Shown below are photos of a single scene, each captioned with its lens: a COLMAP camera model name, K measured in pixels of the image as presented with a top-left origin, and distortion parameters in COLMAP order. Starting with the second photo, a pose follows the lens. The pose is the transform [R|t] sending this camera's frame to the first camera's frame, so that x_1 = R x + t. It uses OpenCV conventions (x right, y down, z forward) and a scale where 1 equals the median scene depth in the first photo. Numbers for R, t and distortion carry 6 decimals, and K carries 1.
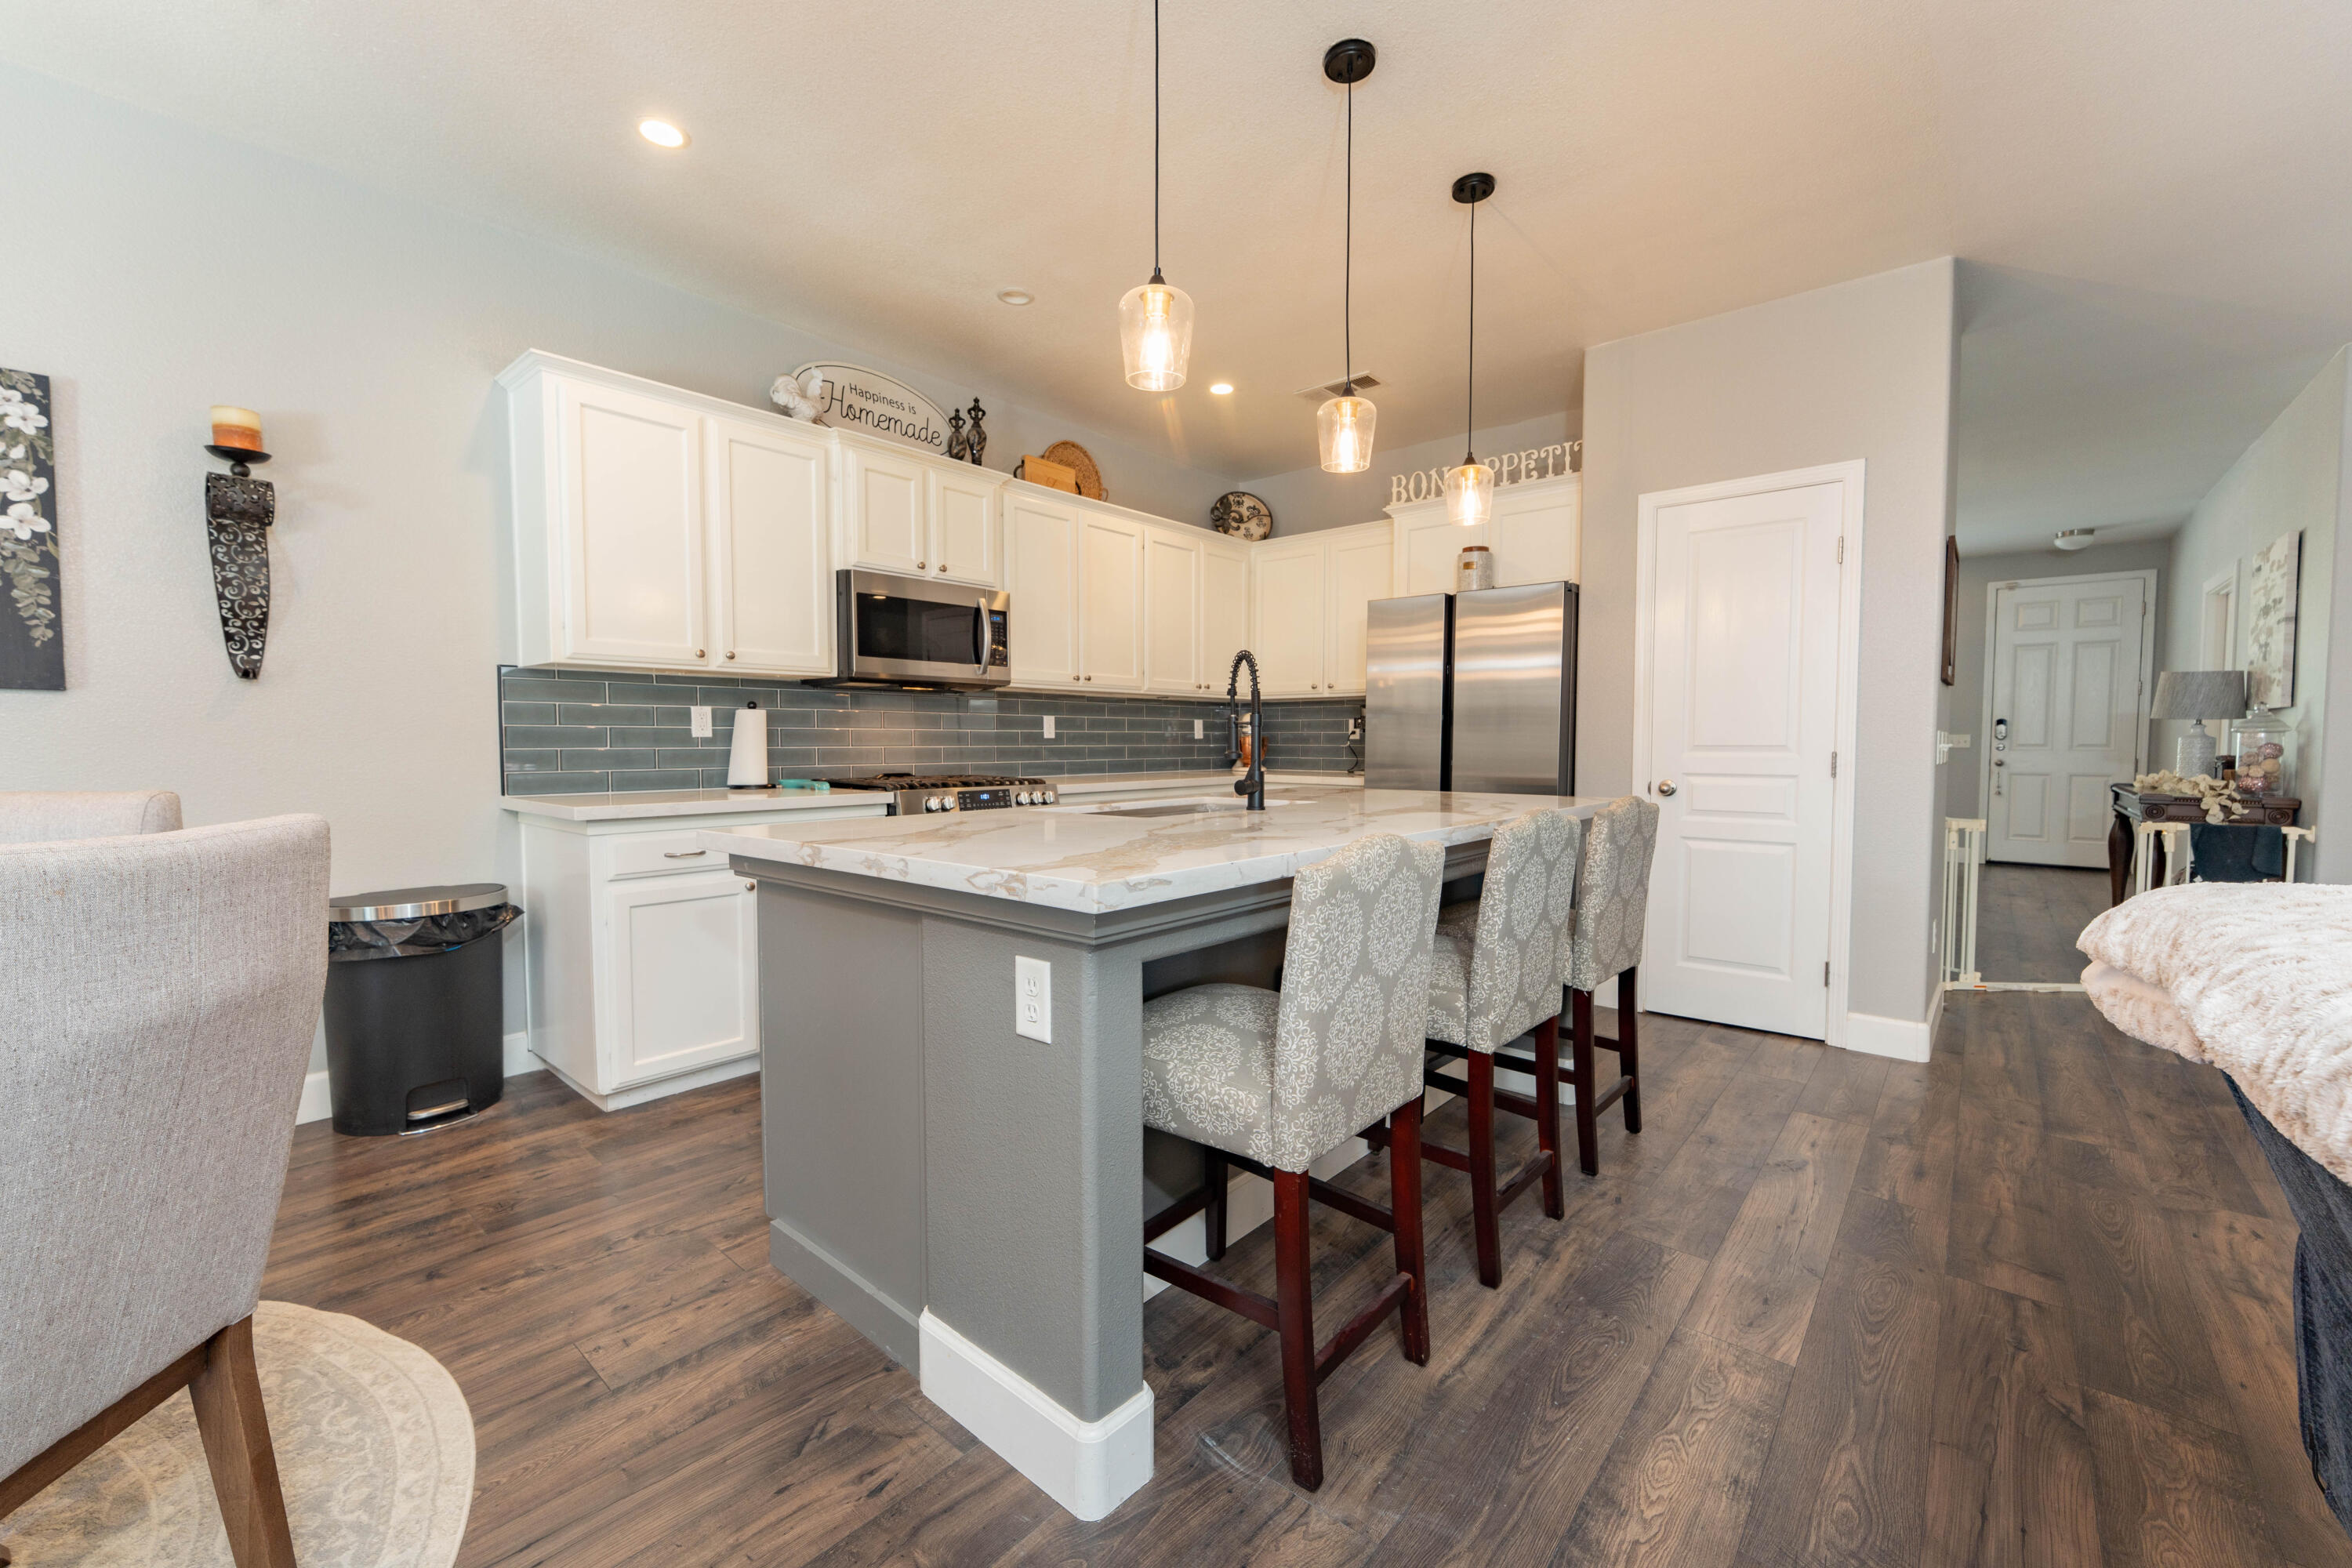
lens RADIAL K [[958.4, 0, 1169.8], [0, 958.4, 780.3], [0, 0, 1]] dist [0.002328, 0.000740]
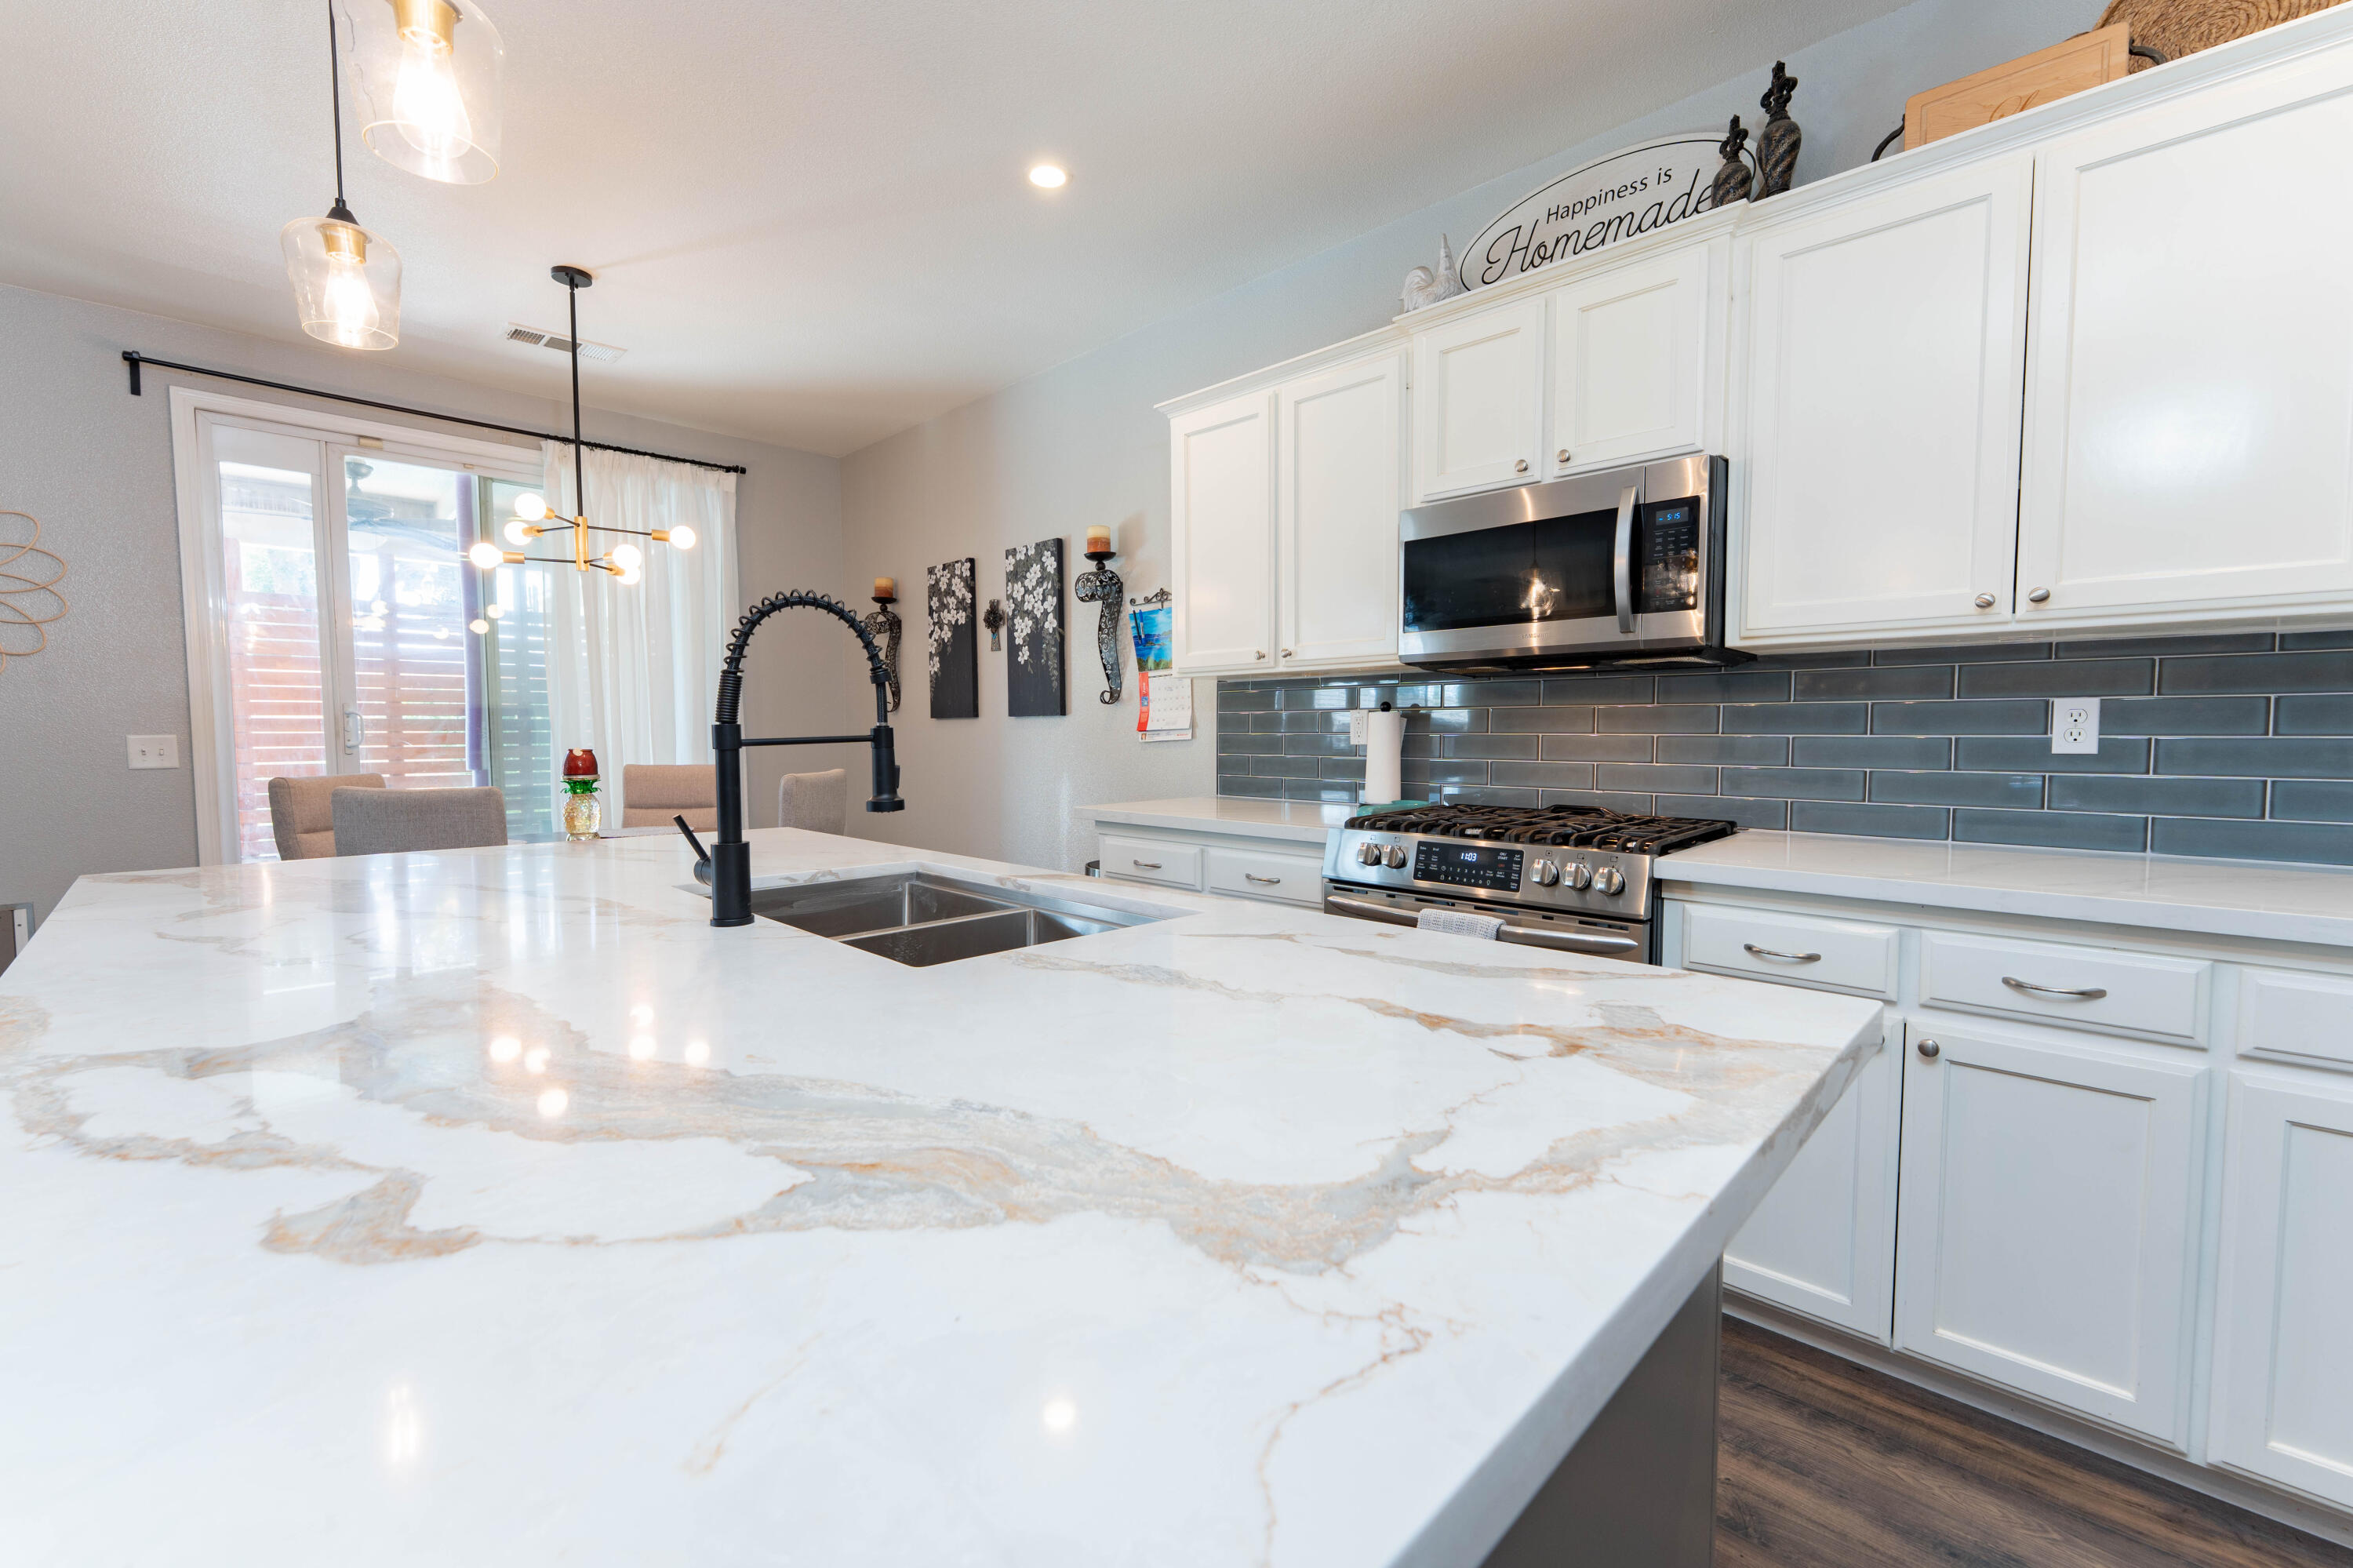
lens RADIAL K [[958.8, 0, 1175.8], [0, 958.8, 782.9], [0, 0, 1]] dist [0.002328, 0.000740]
pose [[-0.054141, 0.056191, -0.996951, 0.371831], [-0.038756, 0.997545, 0.058329, -0.051757], [0.997781, 0.041796, -0.051831, 0.825033]]
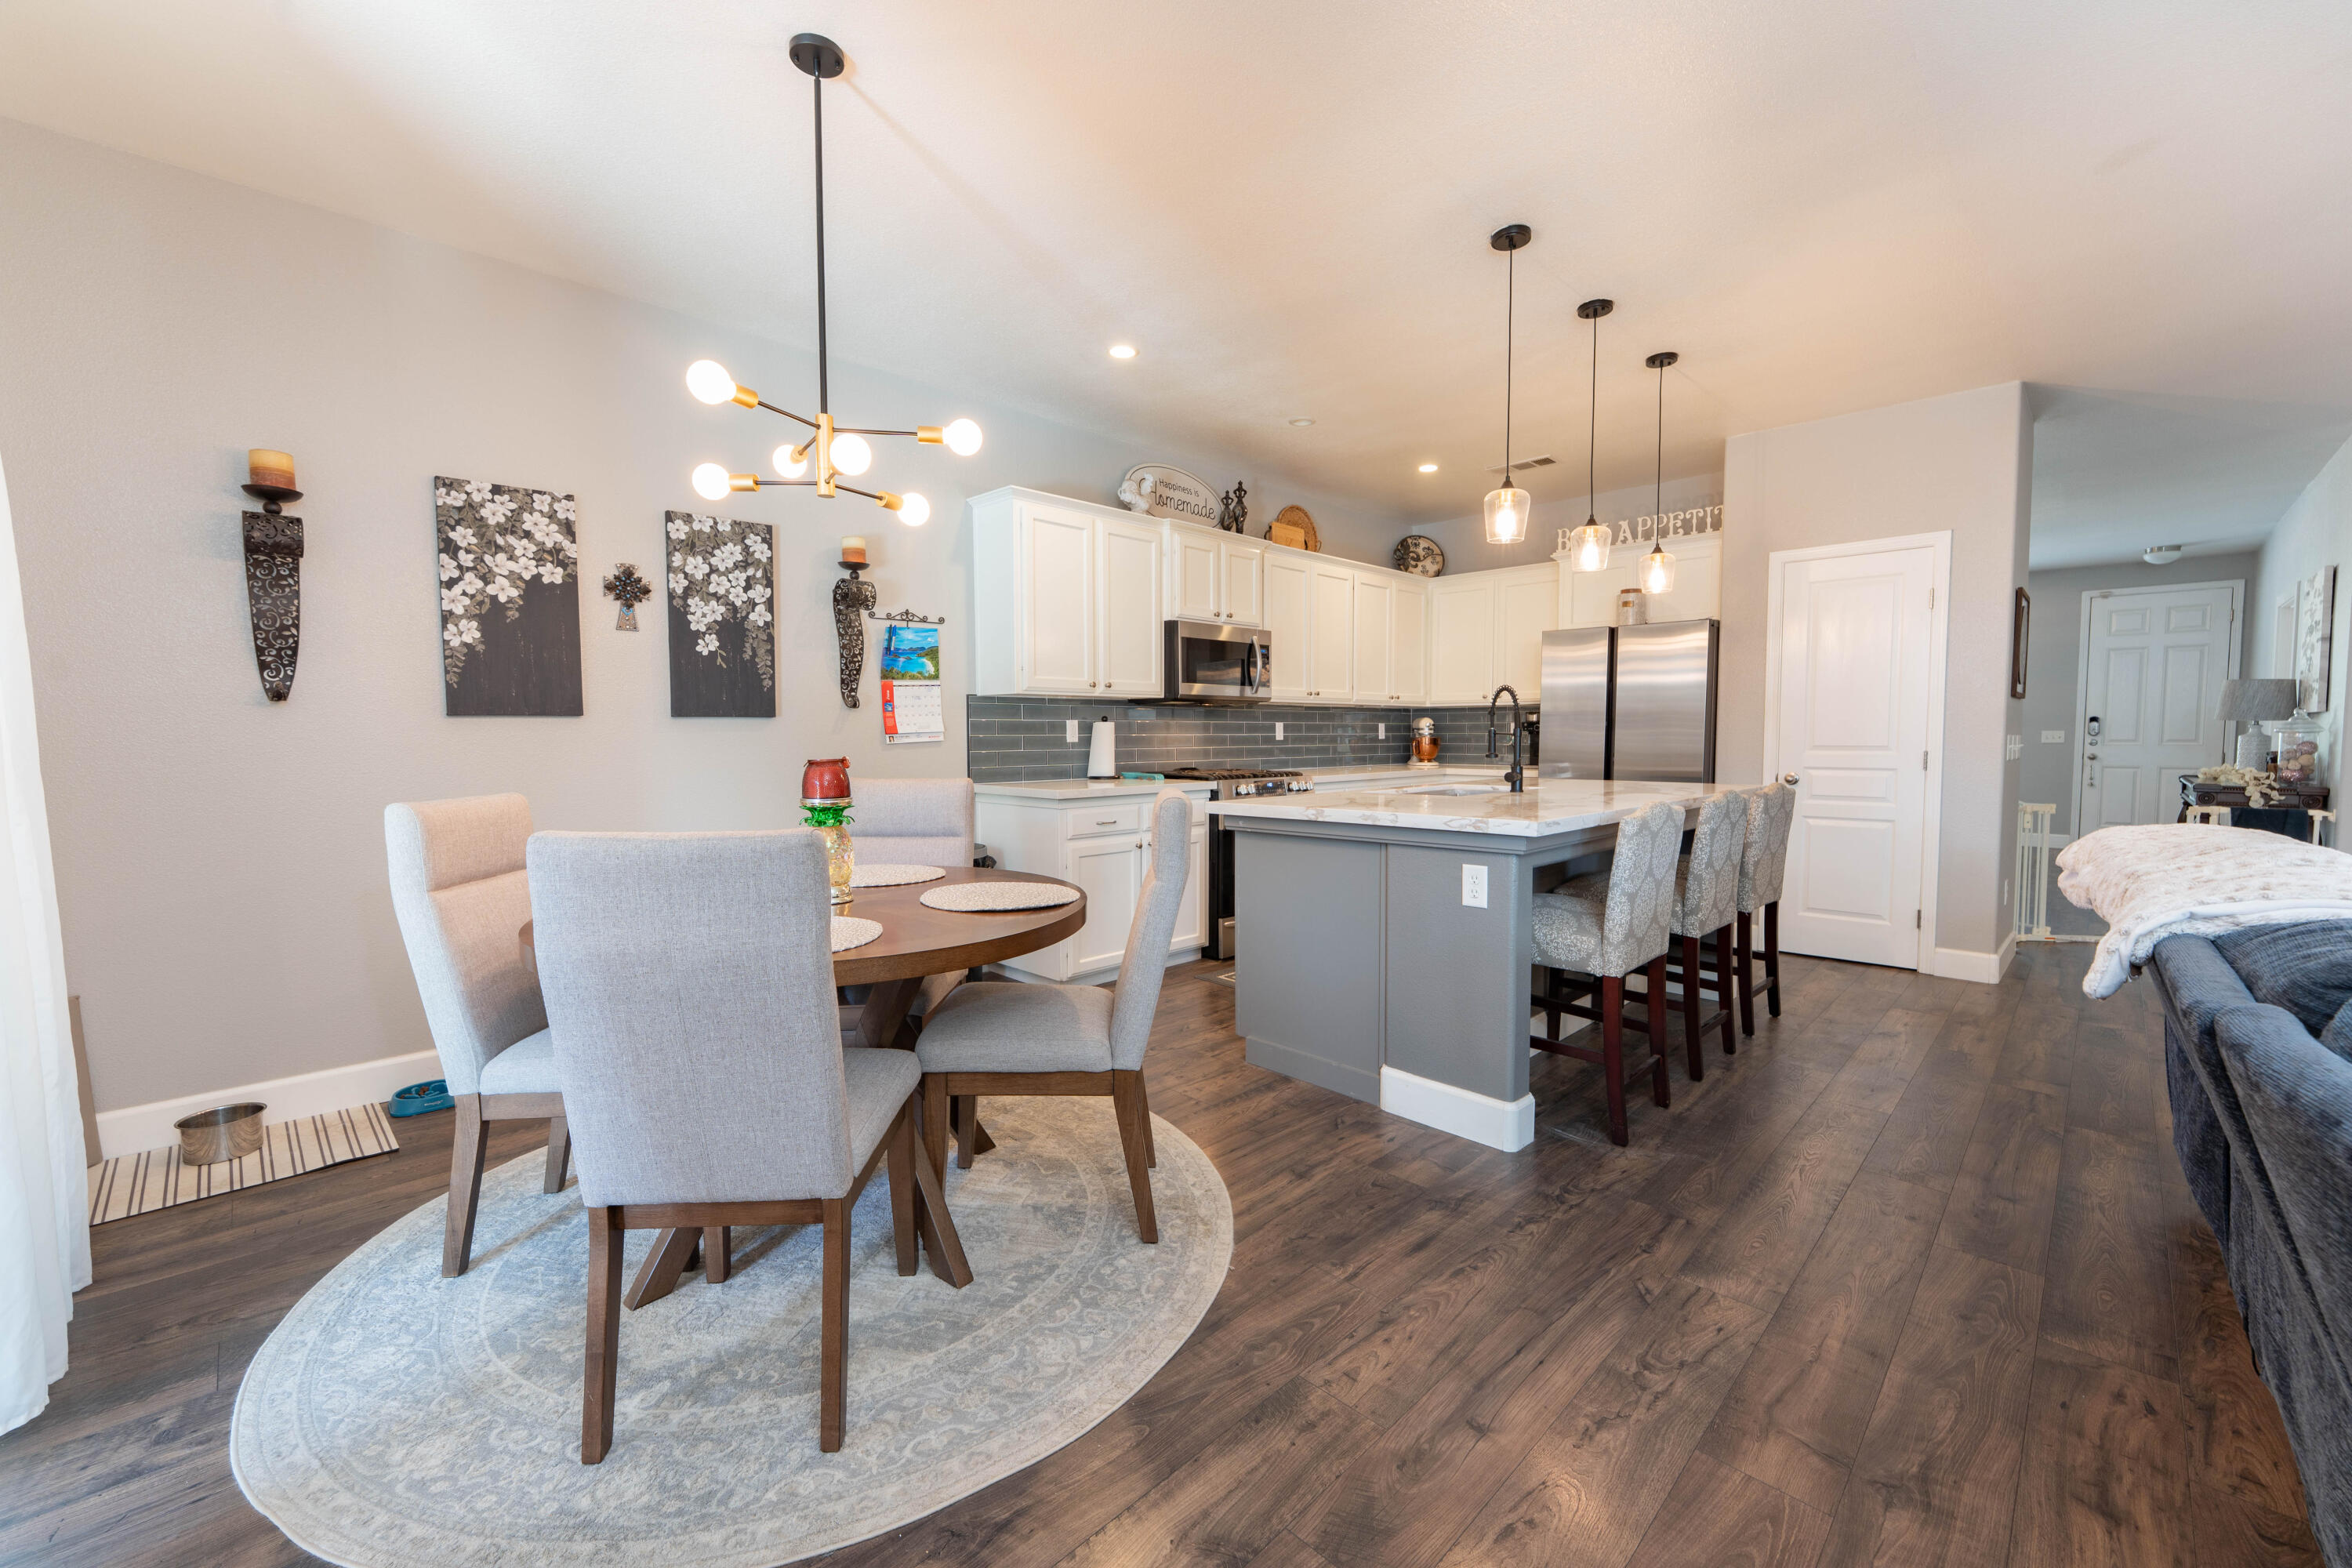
lens RADIAL K [[958.4, 0, 1165.1], [0, 958.4, 784.3], [0, 0, 1]] dist [0.002328, 0.000740]
pose [[0.997418, 0.000682, -0.071807, -0.236586], [0.000168, 0.999930, 0.011828, 0.000339], [0.071810, -0.011809, 0.997348, -0.362040]]
